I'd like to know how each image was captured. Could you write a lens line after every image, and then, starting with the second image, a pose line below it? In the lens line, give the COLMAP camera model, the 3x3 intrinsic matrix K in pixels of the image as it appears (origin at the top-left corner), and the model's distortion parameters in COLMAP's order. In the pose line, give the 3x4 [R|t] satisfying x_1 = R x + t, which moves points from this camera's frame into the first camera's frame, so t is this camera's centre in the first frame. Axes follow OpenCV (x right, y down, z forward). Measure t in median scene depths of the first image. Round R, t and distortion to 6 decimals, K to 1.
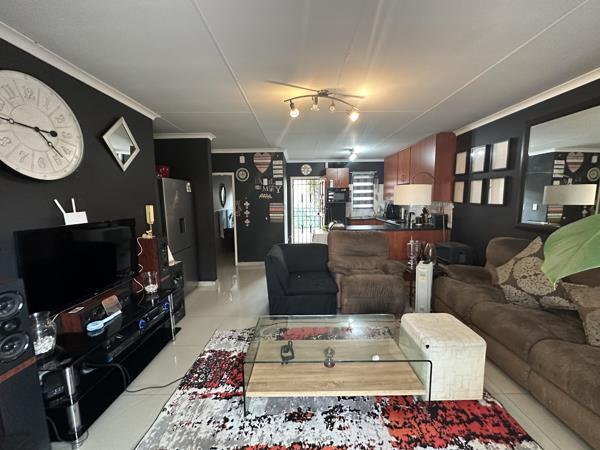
lens RADIAL K [[240.6, 0, 299.7], [0, 240.6, 223.7], [0, 0, 1]] dist [-0.000701, 0.000151]
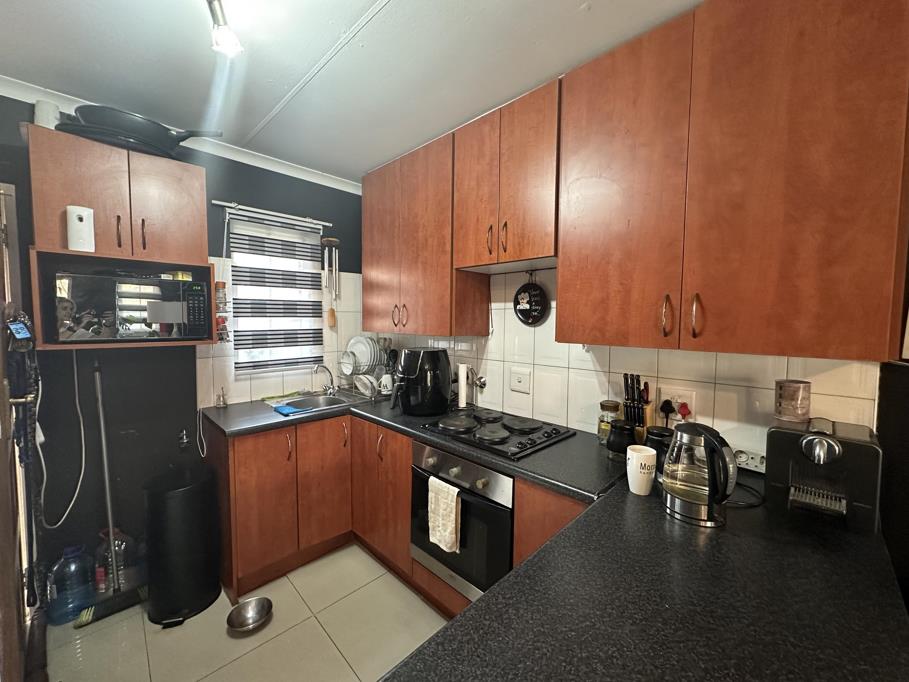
lens RADIAL K [[364.5, 0, 454.0], [0, 364.5, 339.1], [0, 0, 1]] dist [-0.000701, 0.000151]
pose [[0.702210, -0.022555, 0.711613, 0.126207], [0.056959, 0.998074, -0.024572, -0.070503], [-0.709688, 0.057787, 0.702142, 0.626586]]
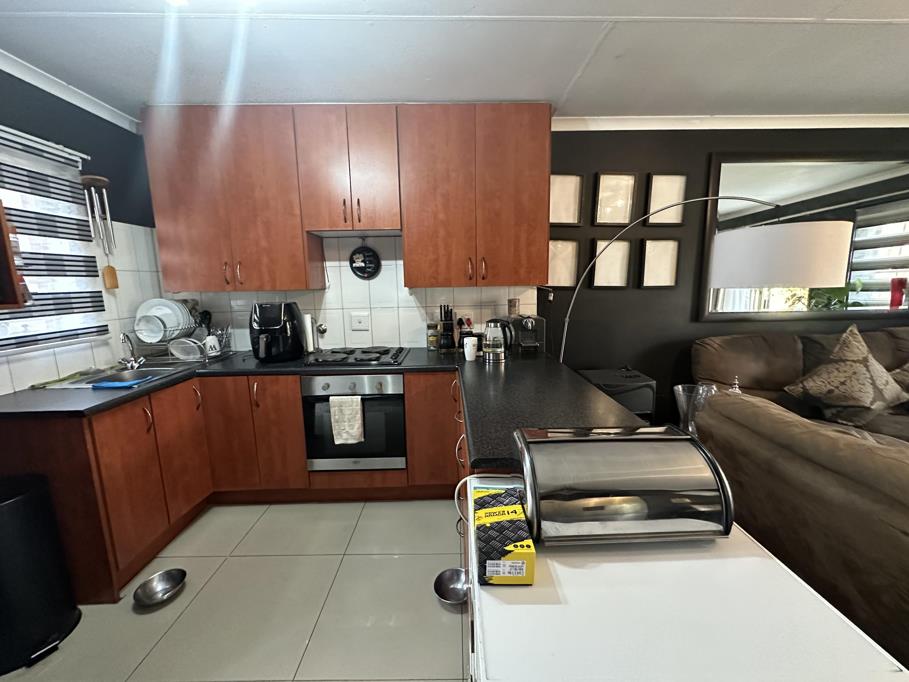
lens RADIAL K [[364.5, 0, 454.0], [0, 364.5, 339.1], [0, 0, 1]] dist [-0.000701, 0.000151]
pose [[-0.021532, -0.142376, 0.989578, -0.024165], [0.121644, 0.982081, 0.143944, -0.066557], [-0.992340, 0.123475, -0.003827, 0.706328]]
